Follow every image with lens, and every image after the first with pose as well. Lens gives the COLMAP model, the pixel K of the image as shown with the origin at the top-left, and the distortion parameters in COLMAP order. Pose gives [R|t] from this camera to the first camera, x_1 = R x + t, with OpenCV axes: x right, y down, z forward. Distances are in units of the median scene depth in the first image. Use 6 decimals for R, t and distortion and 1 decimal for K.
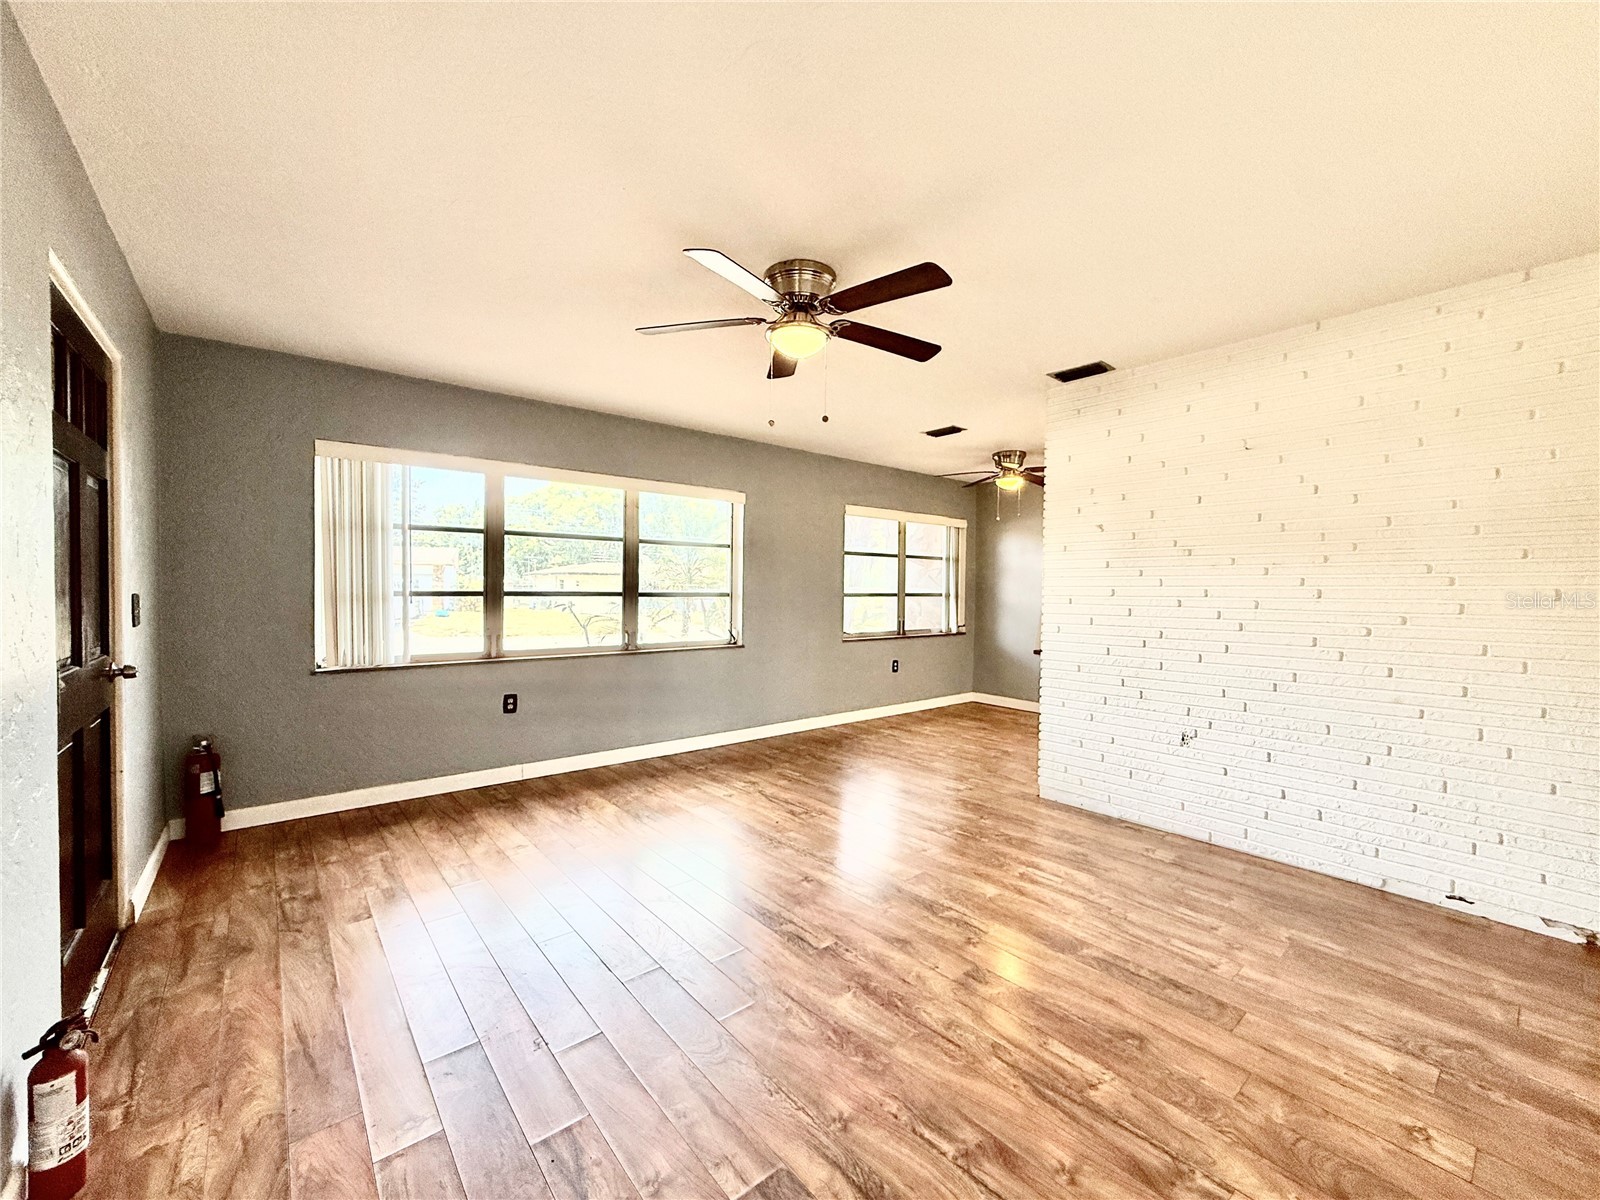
lens RADIAL K [[638.0, 0, 795.9], [0, 638.0, 600.2], [0, 0, 1]] dist [-0.000715, 0.000183]
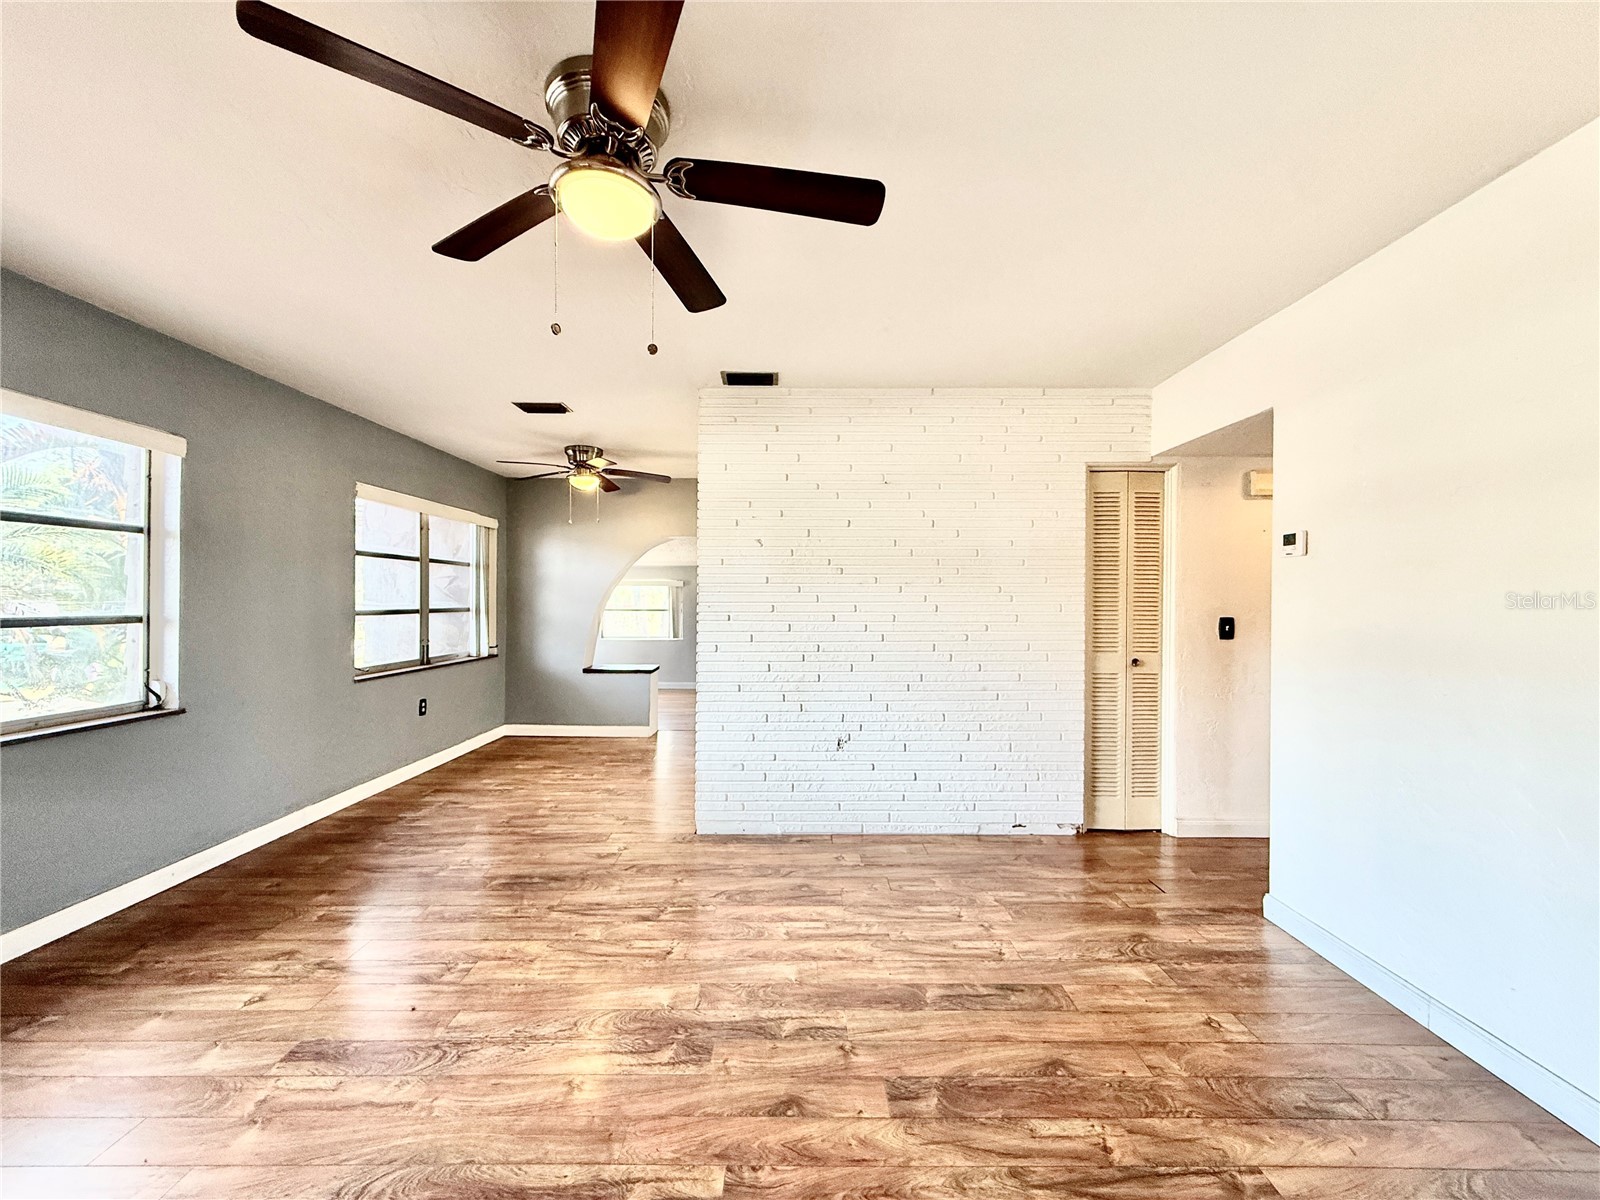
lens RADIAL K [[638.0, 0, 795.9], [0, 638.0, 600.2], [0, 0, 1]] dist [-0.000715, 0.000183]
pose [[0.642242, -0.006996, 0.766470, -0.252411], [0.016679, 0.999849, -0.004850, -0.020021], [-0.766321, 0.015899, 0.642262, 0.348172]]
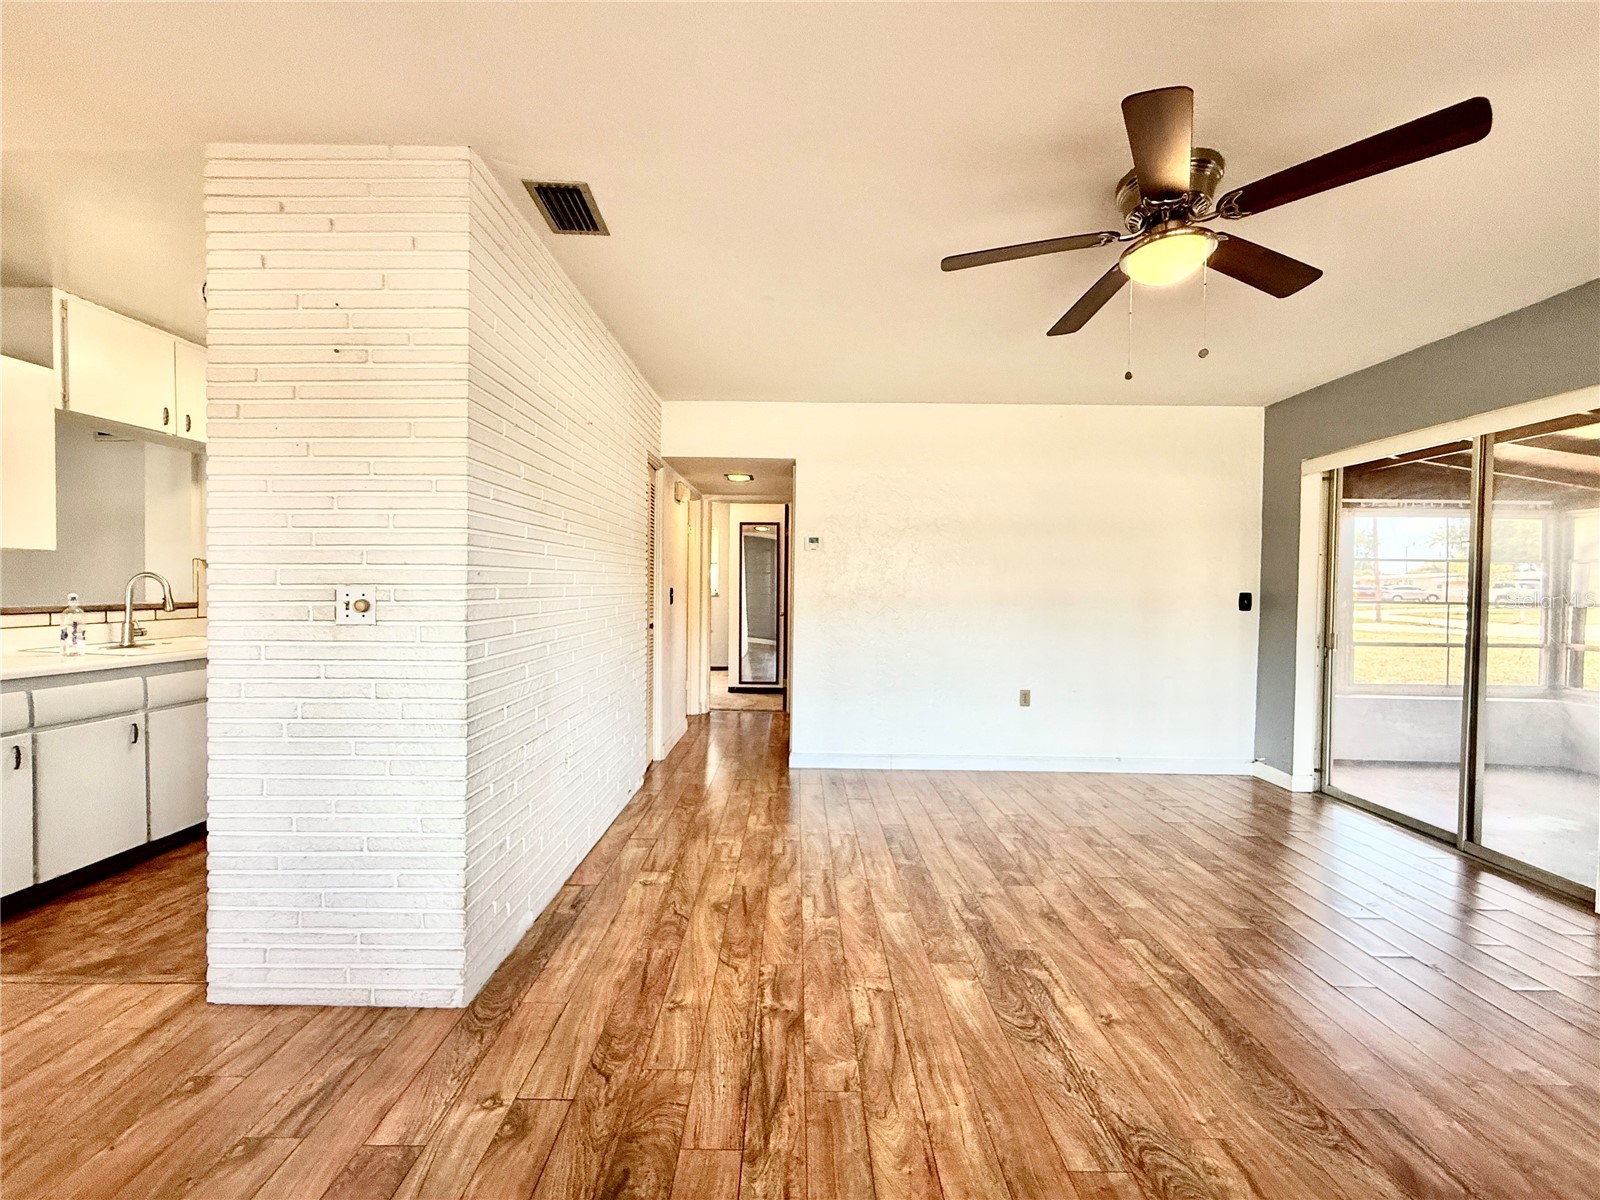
lens RADIAL K [[638.0, 0, 795.9], [0, 638.0, 600.2], [0, 0, 1]] dist [-0.000715, 0.000183]
pose [[-0.766141, -0.033698, 0.641789, -0.116211], [-0.007619, 0.999030, 0.043360, -0.020629], [-0.642628, 0.028330, -0.765655, 1.371099]]
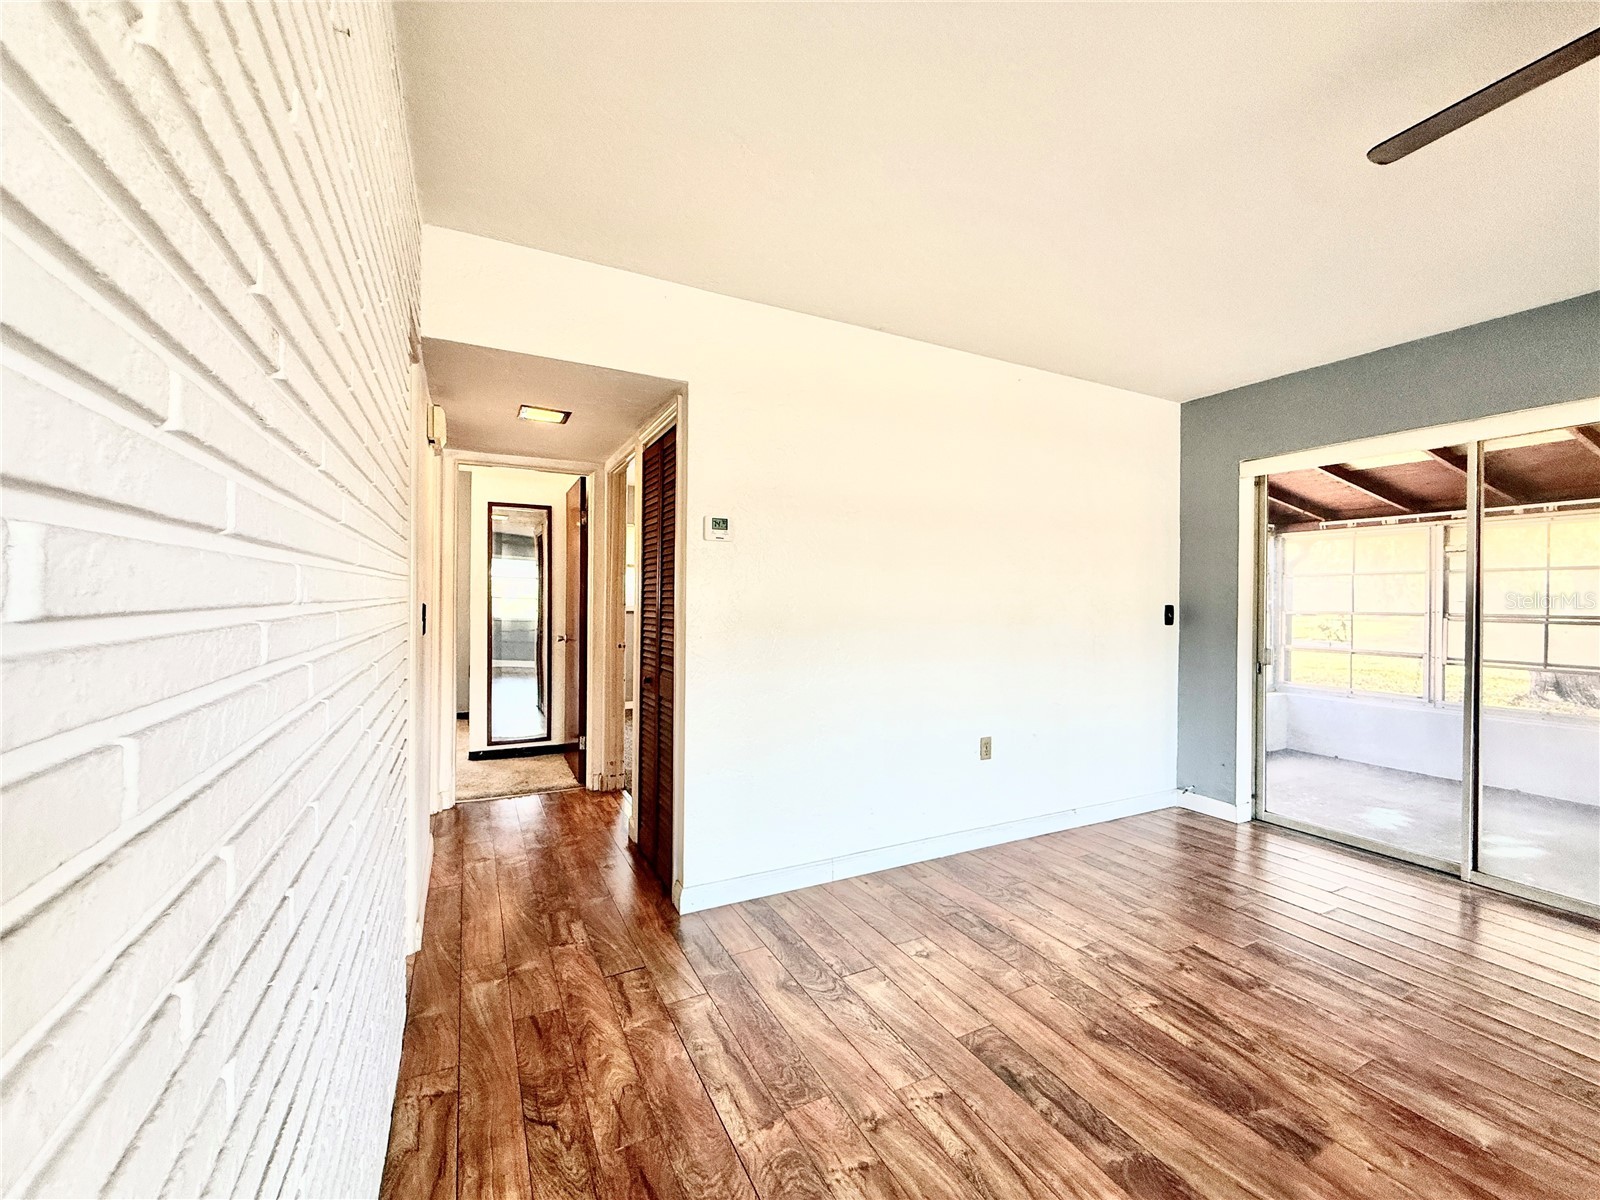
lens RADIAL K [[638.0, 0, 795.9], [0, 638.0, 600.2], [0, 0, 1]] dist [-0.000715, 0.000183]
pose [[-0.976209, -0.020327, 0.215877, 0.417773], [-0.015429, 0.999584, 0.024348, -0.013725], [-0.216282, 0.020438, -0.976117, 1.094324]]
